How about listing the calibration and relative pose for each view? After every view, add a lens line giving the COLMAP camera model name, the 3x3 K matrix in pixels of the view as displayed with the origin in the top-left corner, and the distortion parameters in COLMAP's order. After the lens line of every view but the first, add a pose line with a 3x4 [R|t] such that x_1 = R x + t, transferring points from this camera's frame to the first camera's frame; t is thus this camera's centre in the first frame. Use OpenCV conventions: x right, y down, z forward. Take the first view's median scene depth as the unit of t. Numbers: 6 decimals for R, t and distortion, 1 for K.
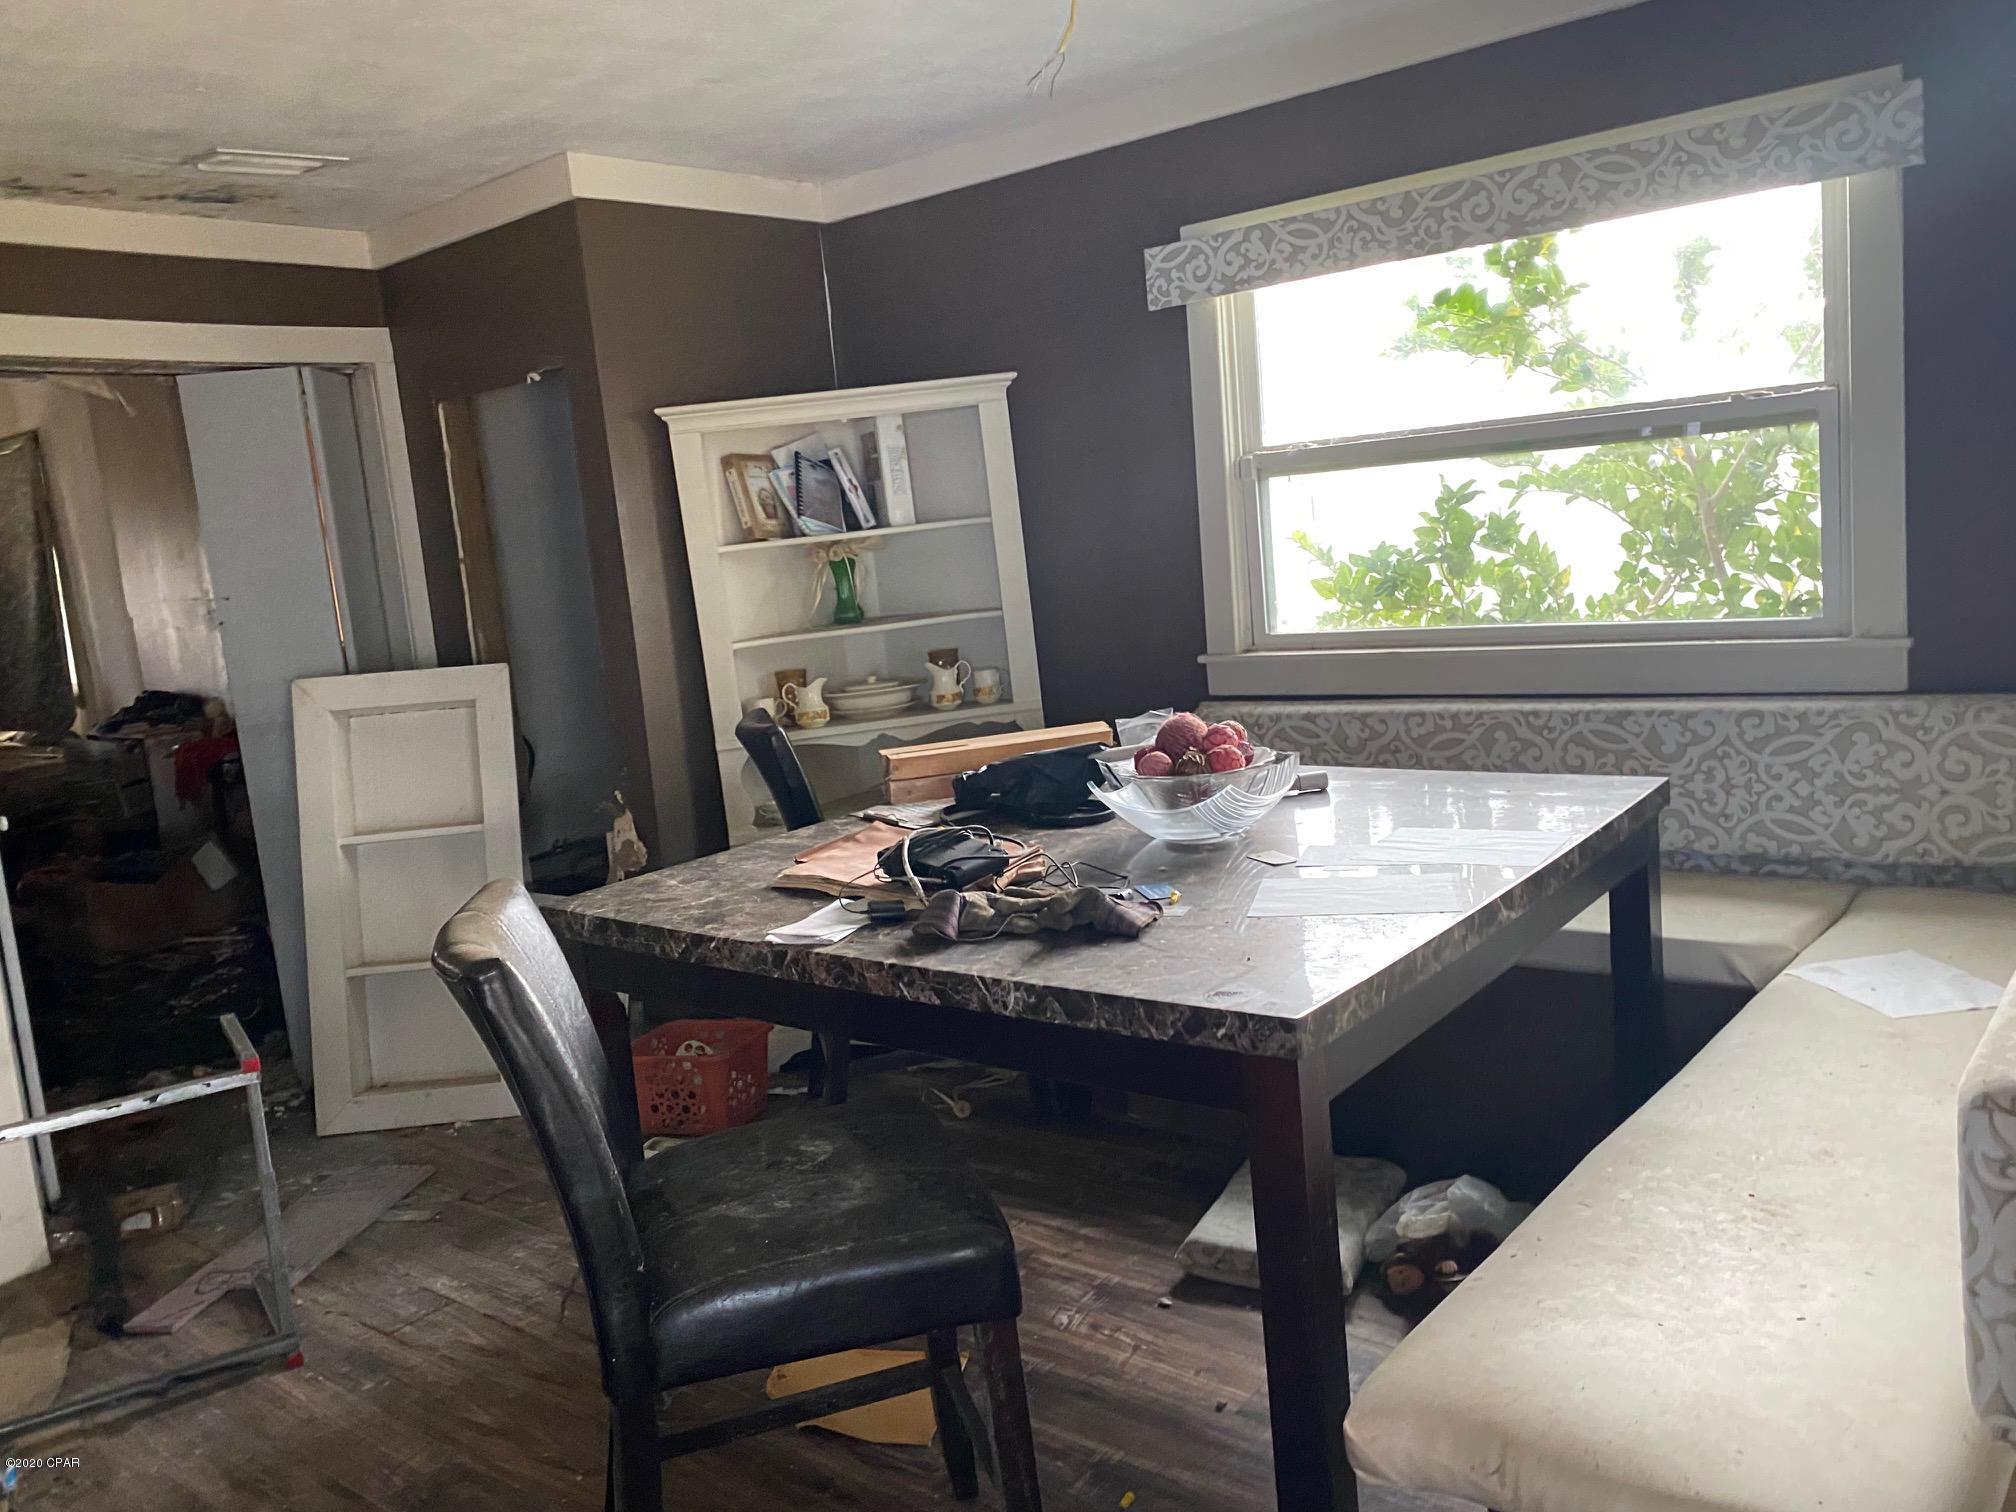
lens RADIAL K [[1554.6, 0, 1006.6], [0, 1554.6, 751.6], [0, 0, 1]] dist [0.028705, -0.017804]
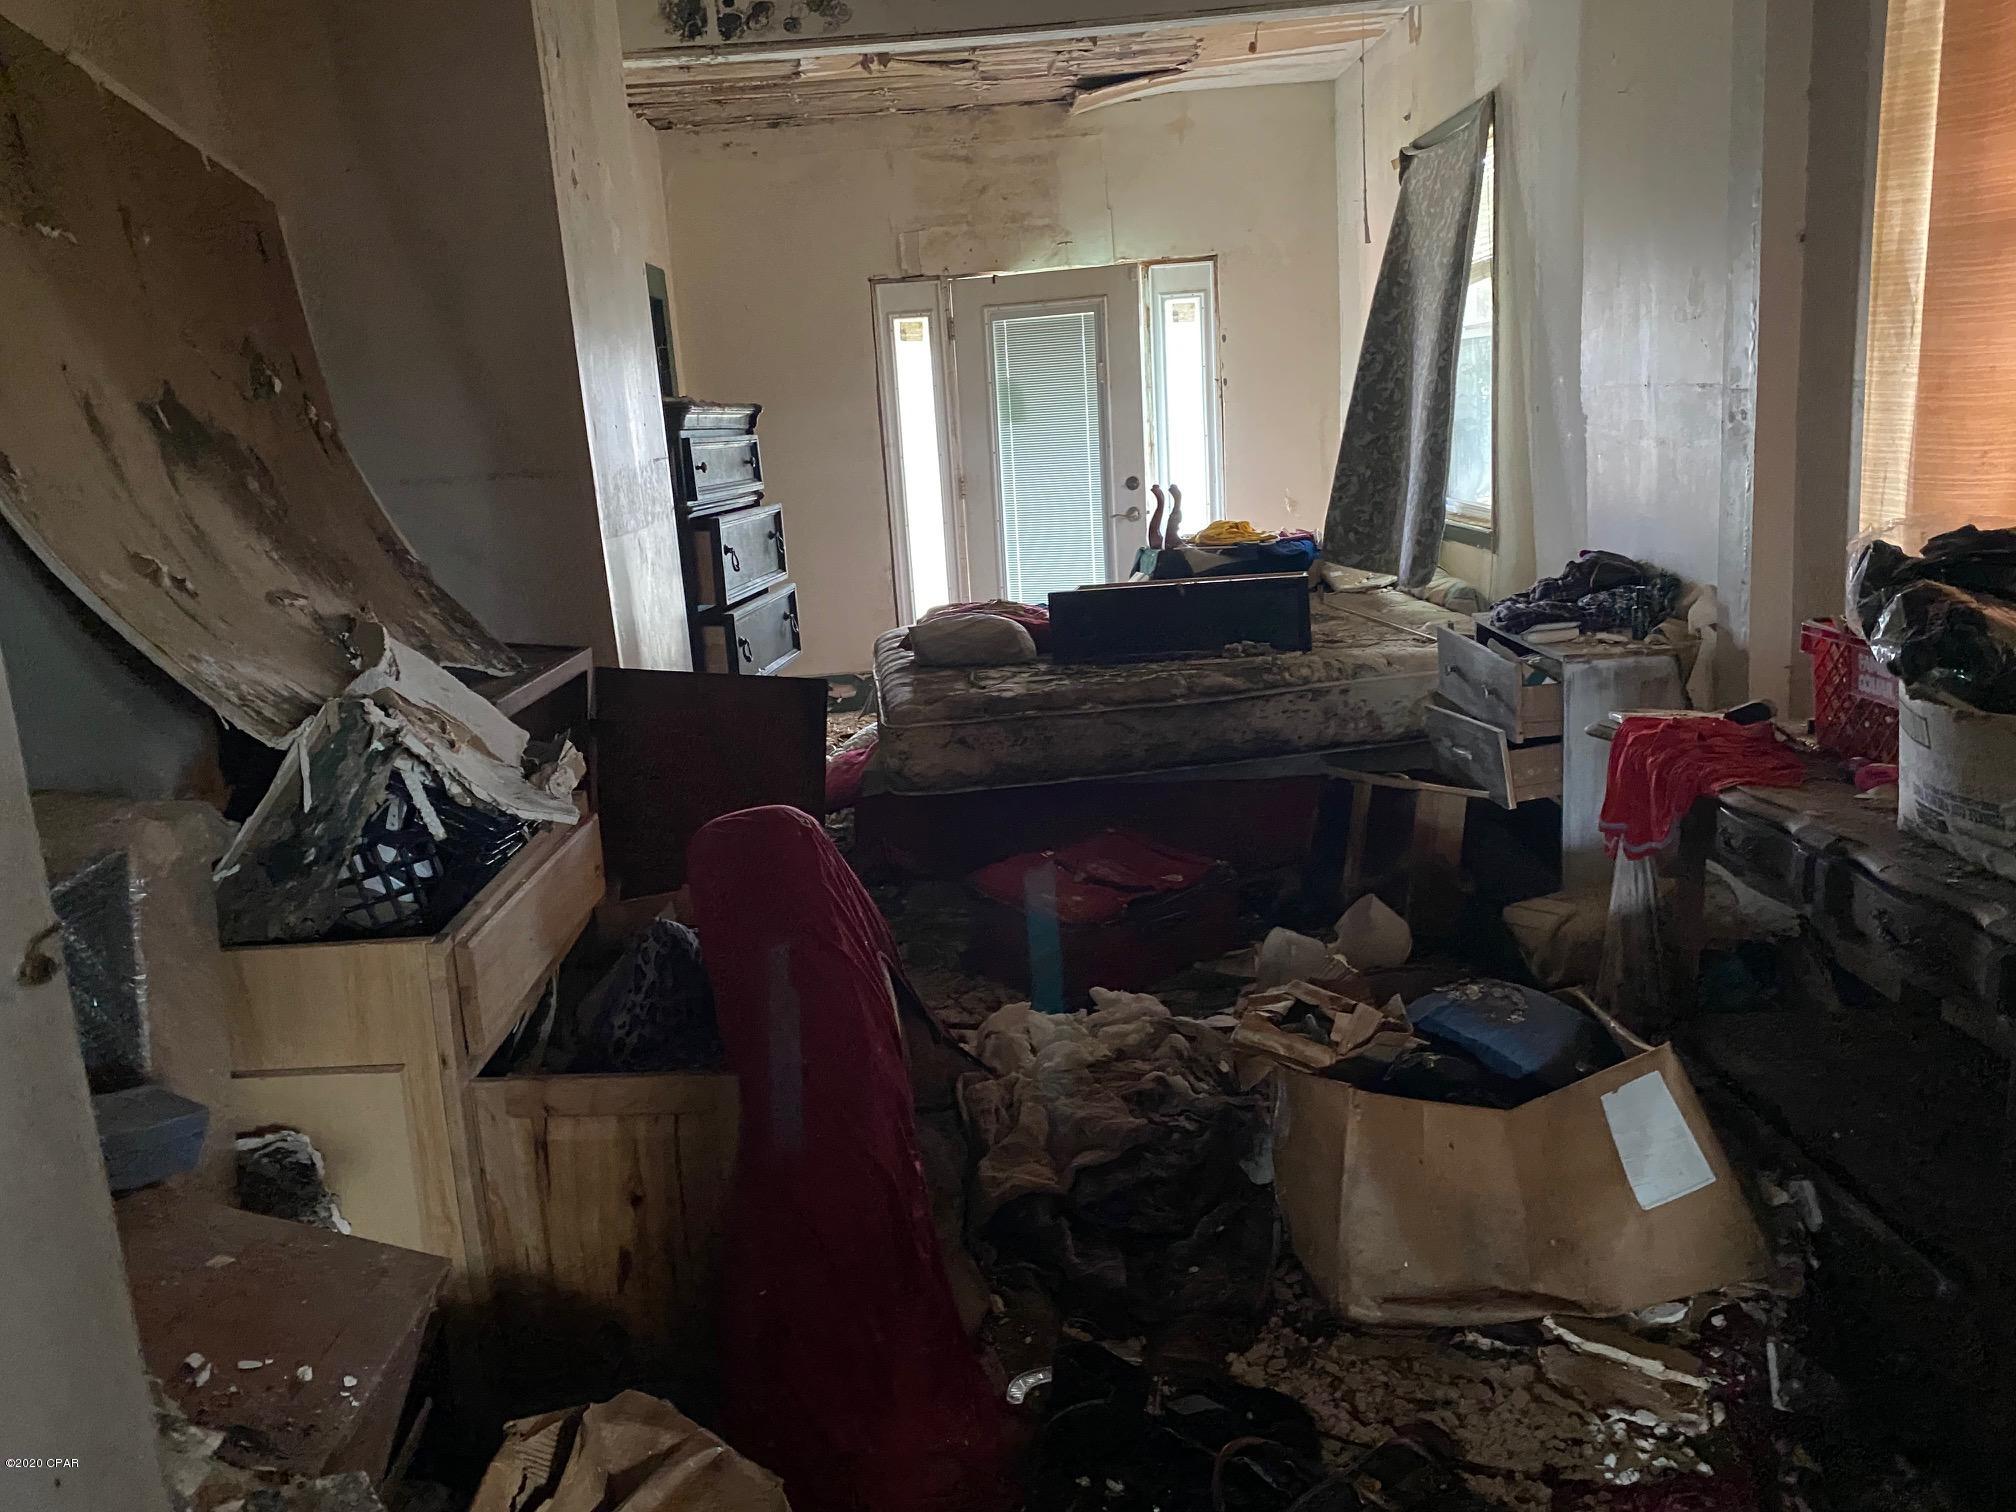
lens RADIAL K [[1554.6, 0, 1003.8], [0, 1554.6, 754.8], [0, 0, 1]] dist [0.028705, -0.017804]
pose [[0.643813, 0.197091, -0.739364, -0.271261], [-0.095616, 0.979407, 0.177819, -0.049122], [0.759185, -0.043787, 0.649400, 0.501880]]
